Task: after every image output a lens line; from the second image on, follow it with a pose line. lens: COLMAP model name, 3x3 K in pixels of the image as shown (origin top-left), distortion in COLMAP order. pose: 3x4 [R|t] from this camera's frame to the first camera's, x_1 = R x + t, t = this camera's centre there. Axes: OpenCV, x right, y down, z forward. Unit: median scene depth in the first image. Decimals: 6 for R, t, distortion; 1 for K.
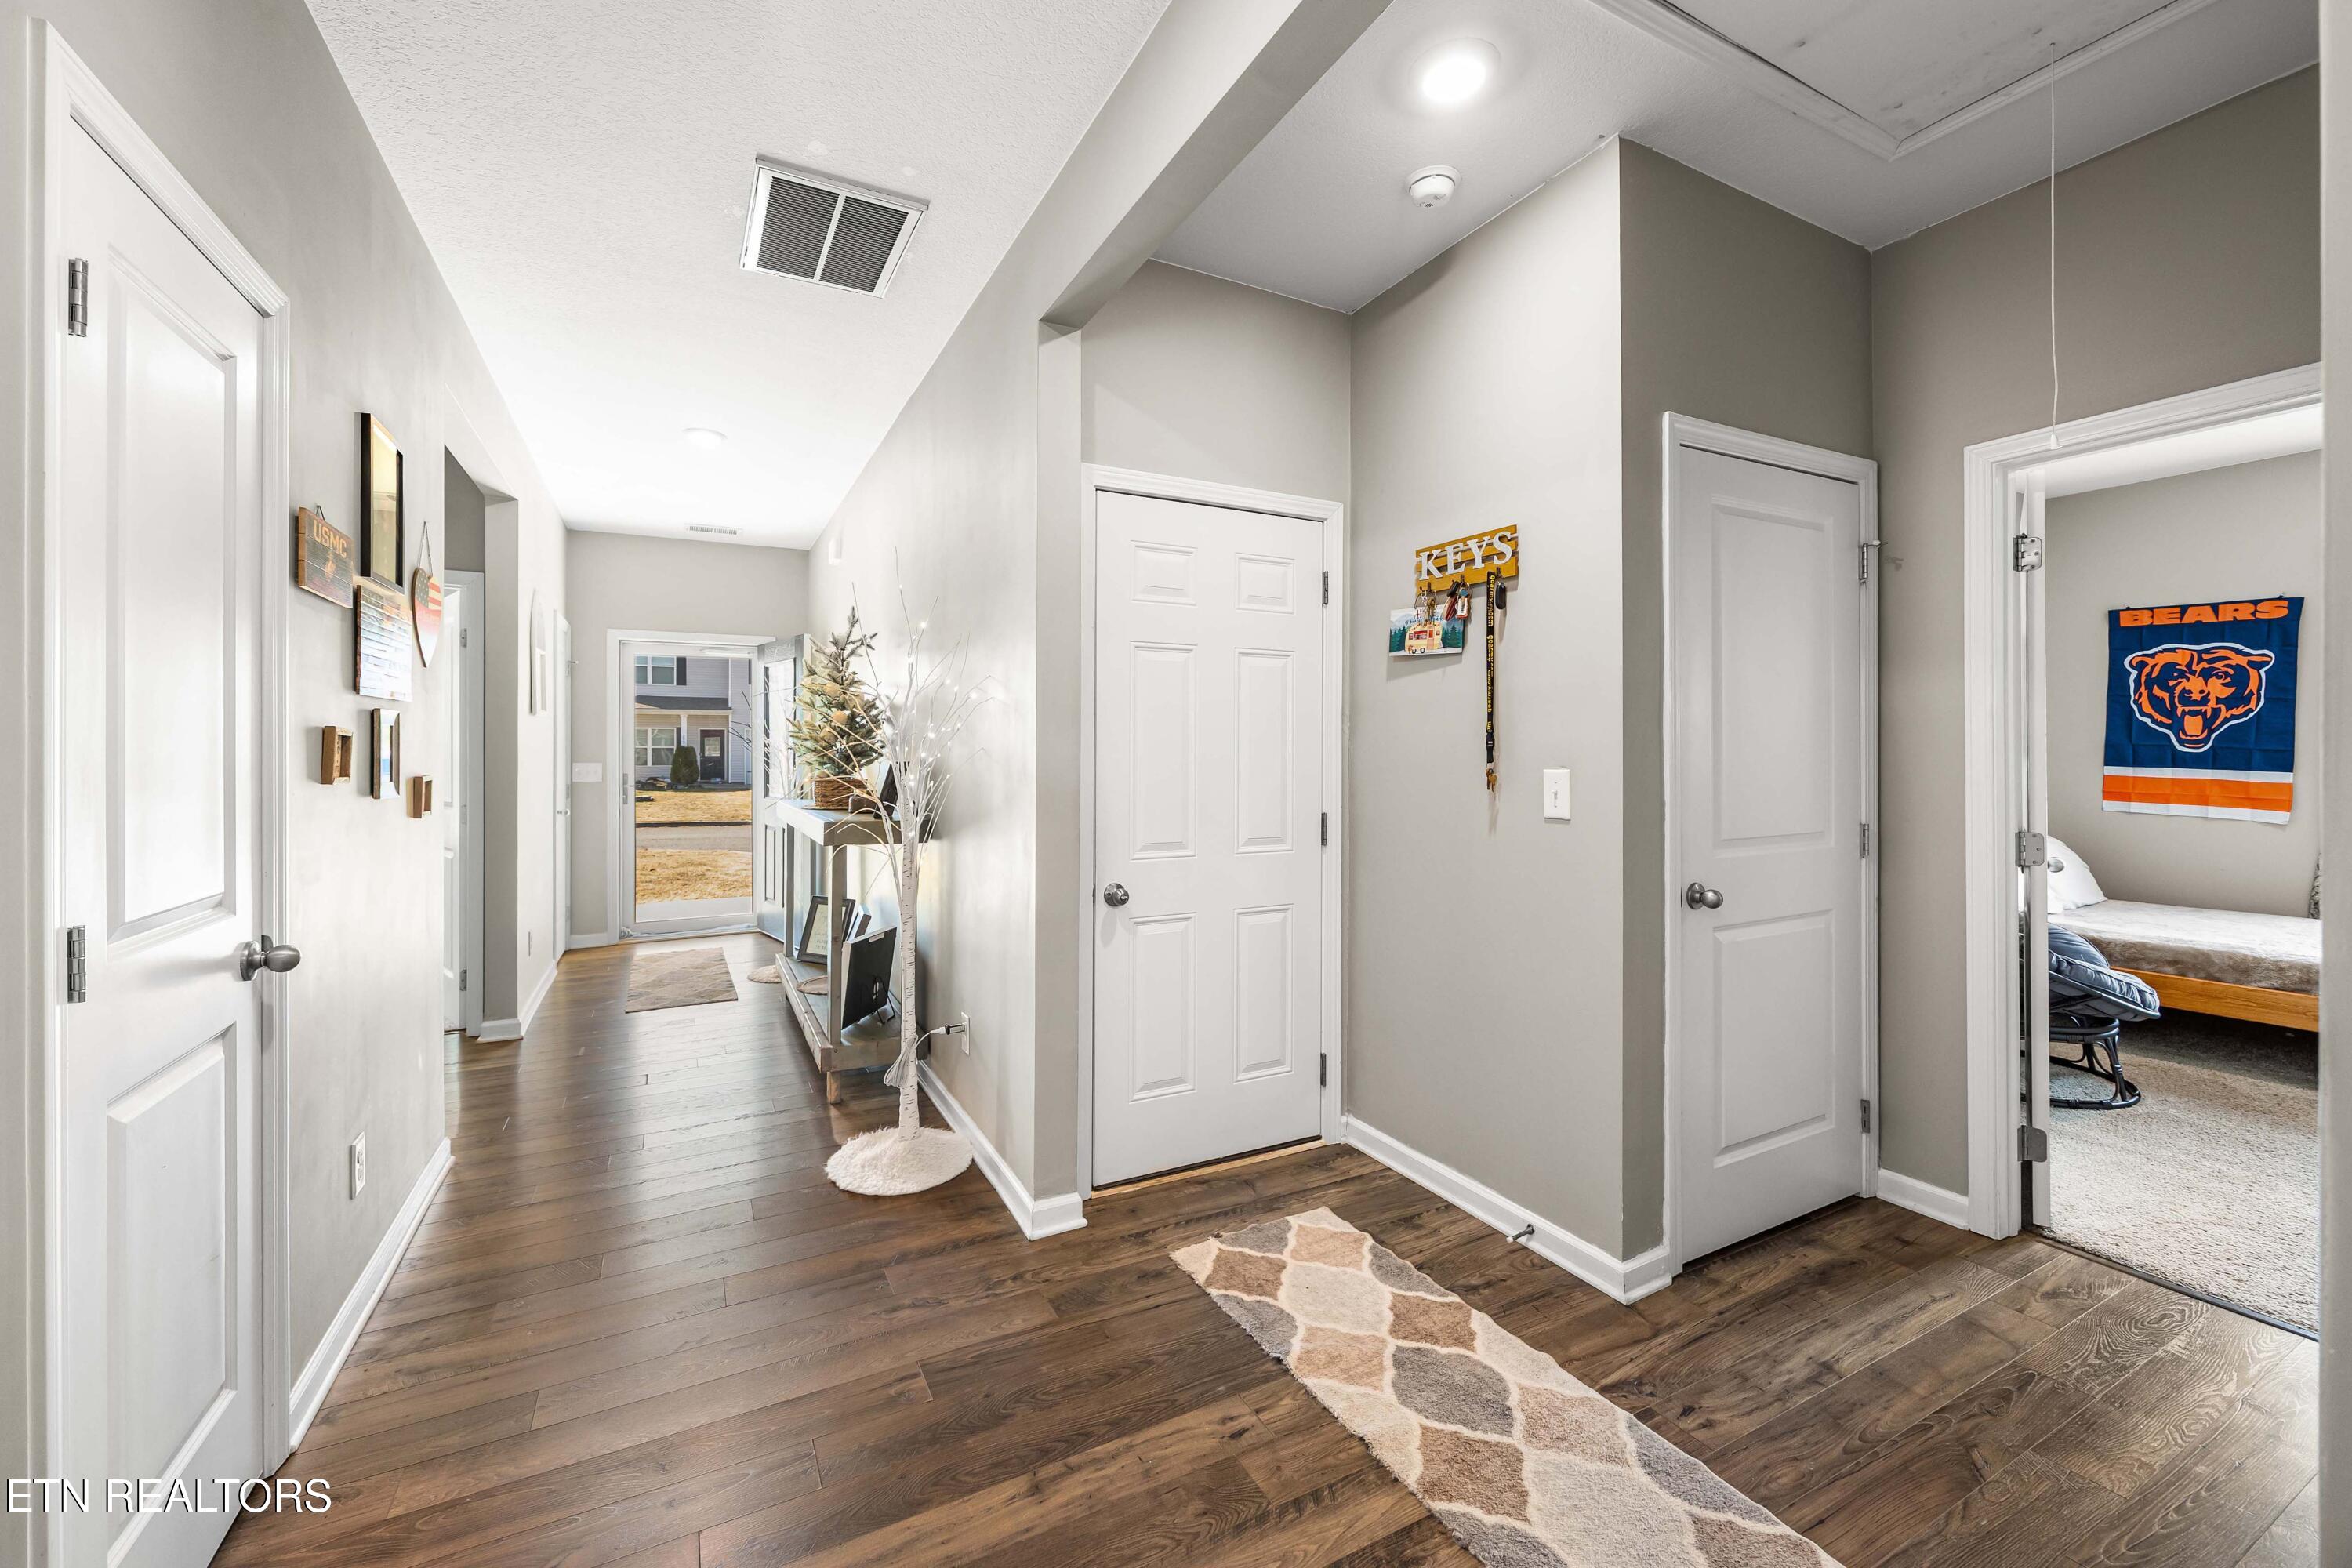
lens RADIAL K [[927.8, 0, 1181.8], [0, 927.8, 746.7], [0, 0, 1]] dist [-0.000187, -0.000001]
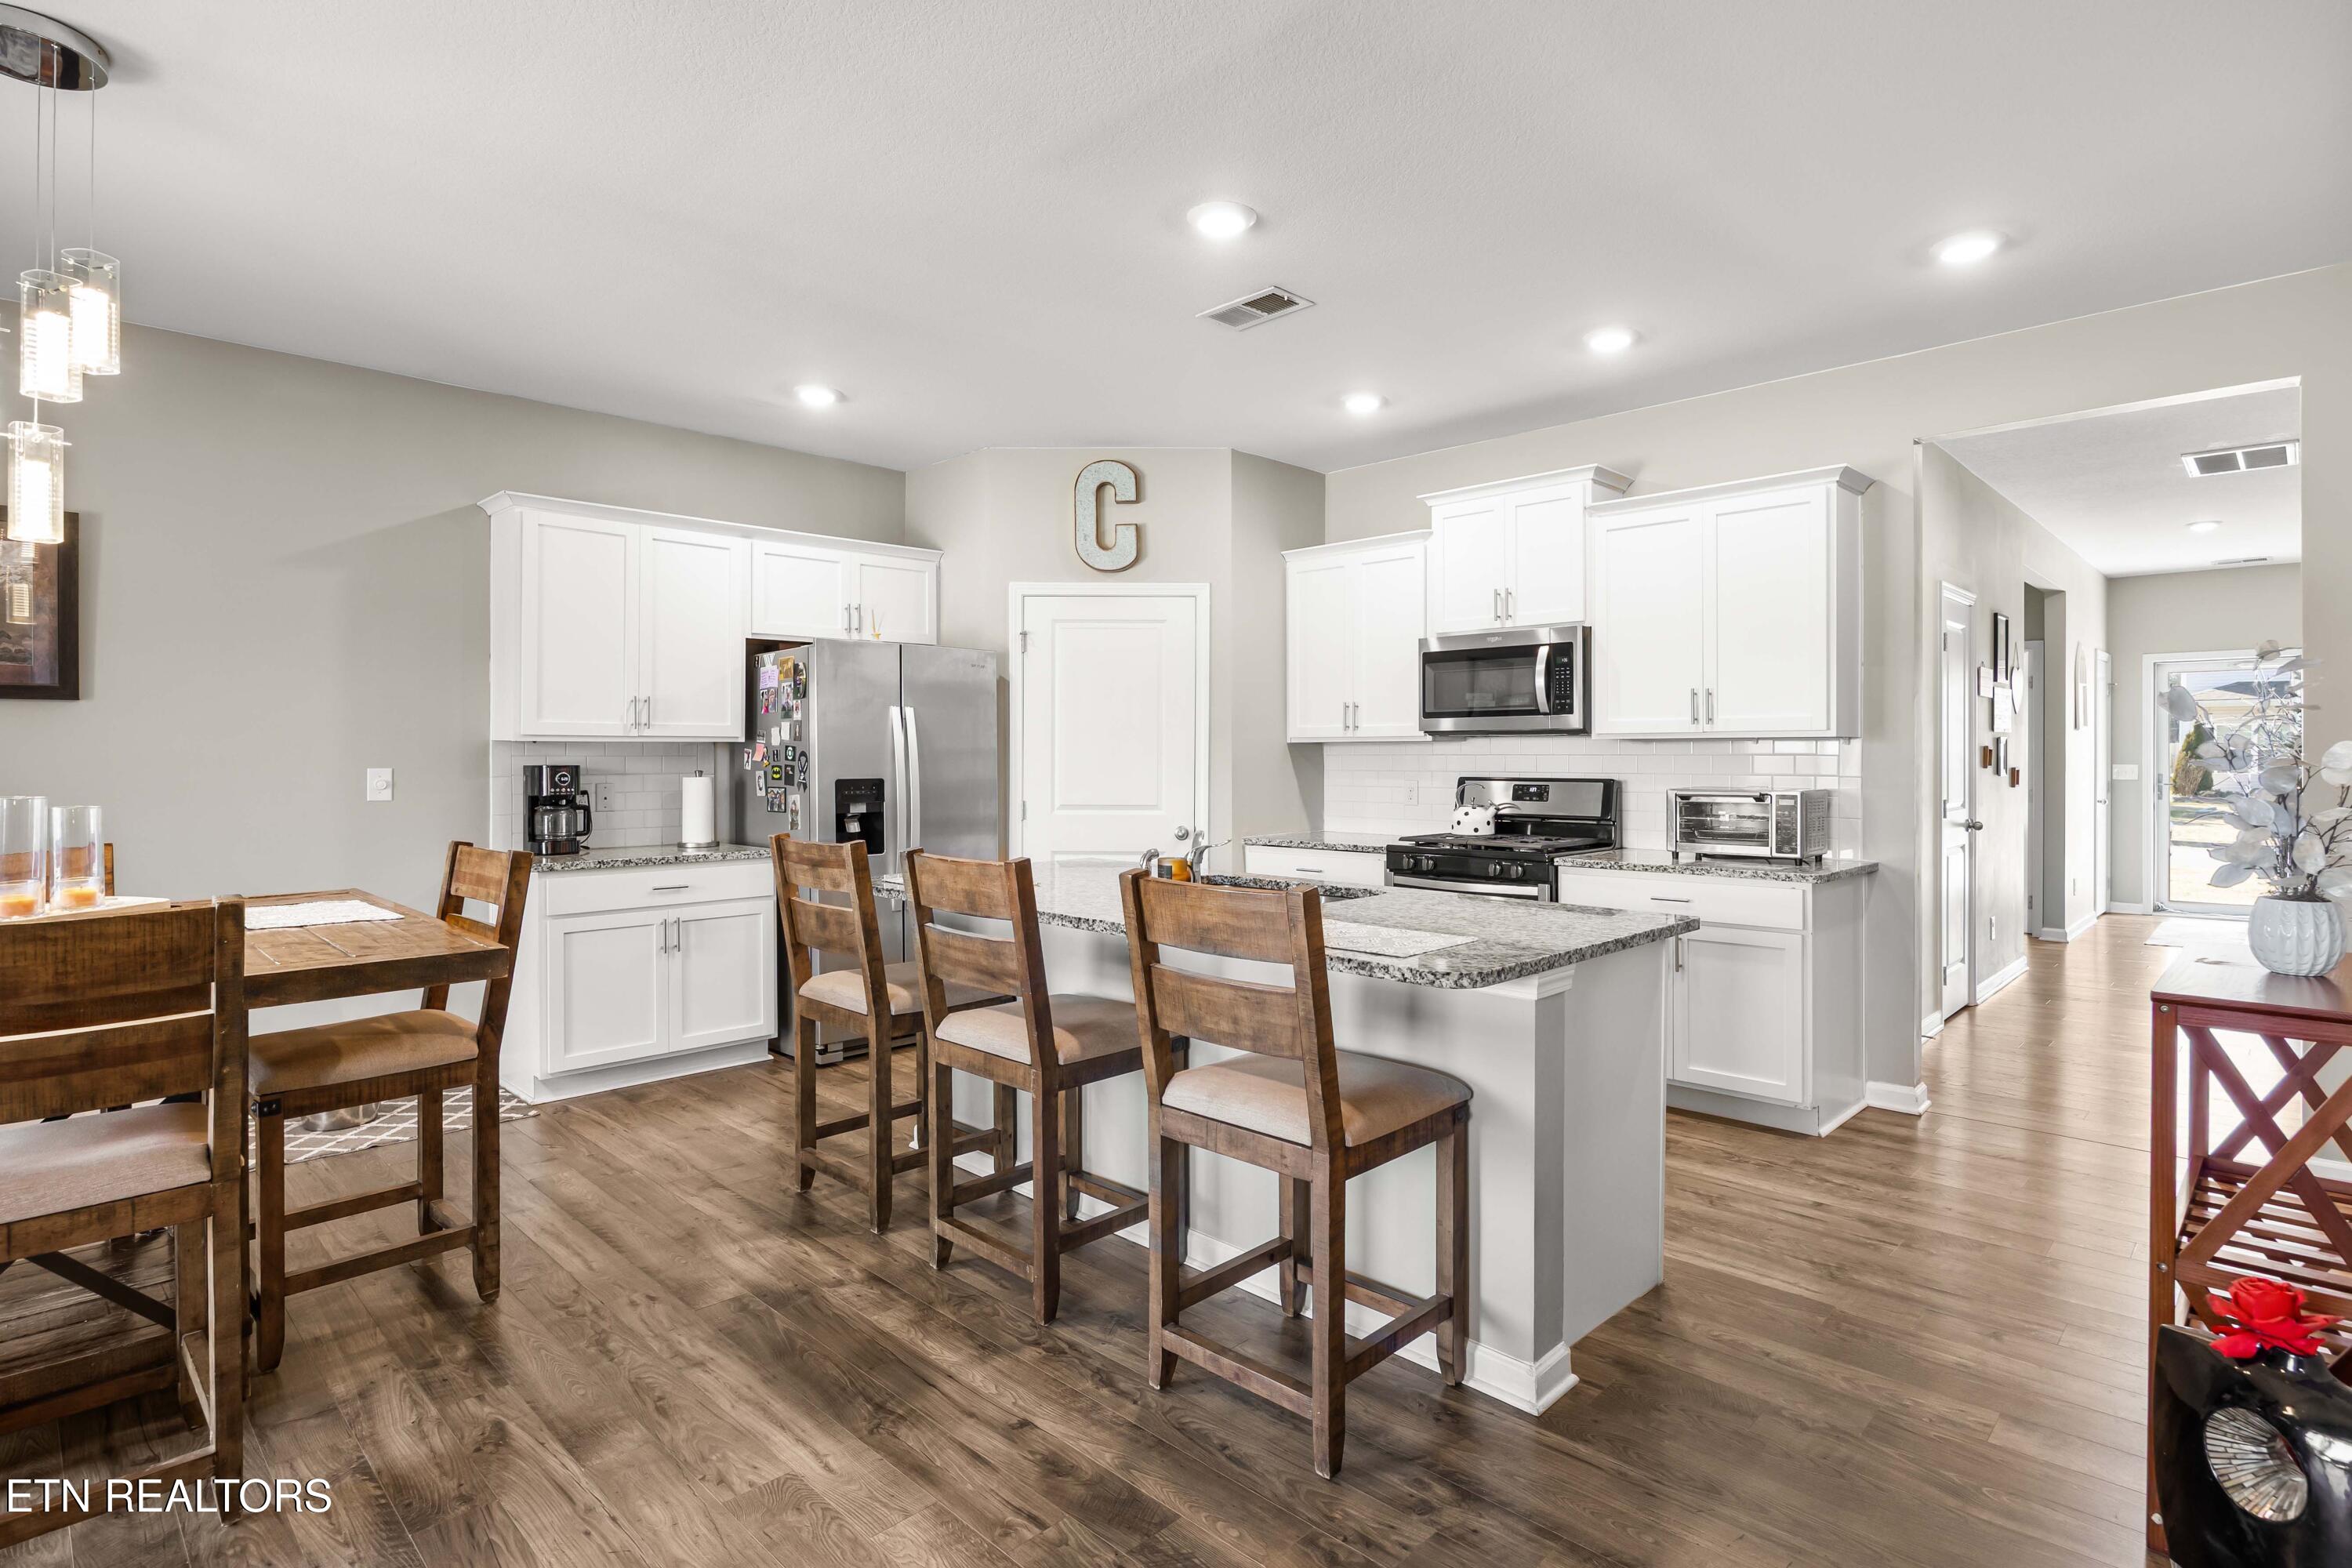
lens RADIAL K [[1192.5, 0, 1178.1], [0, 1192.5, 770.1], [0, 0, 1]] dist [-0.002220, -0.000233]
pose [[0.295611, 0.011810, -0.955235, 1.069781], [0.005876, 0.999882, 0.014181, -0.009983], [0.955290, -0.009805, 0.295507, -1.437905]]
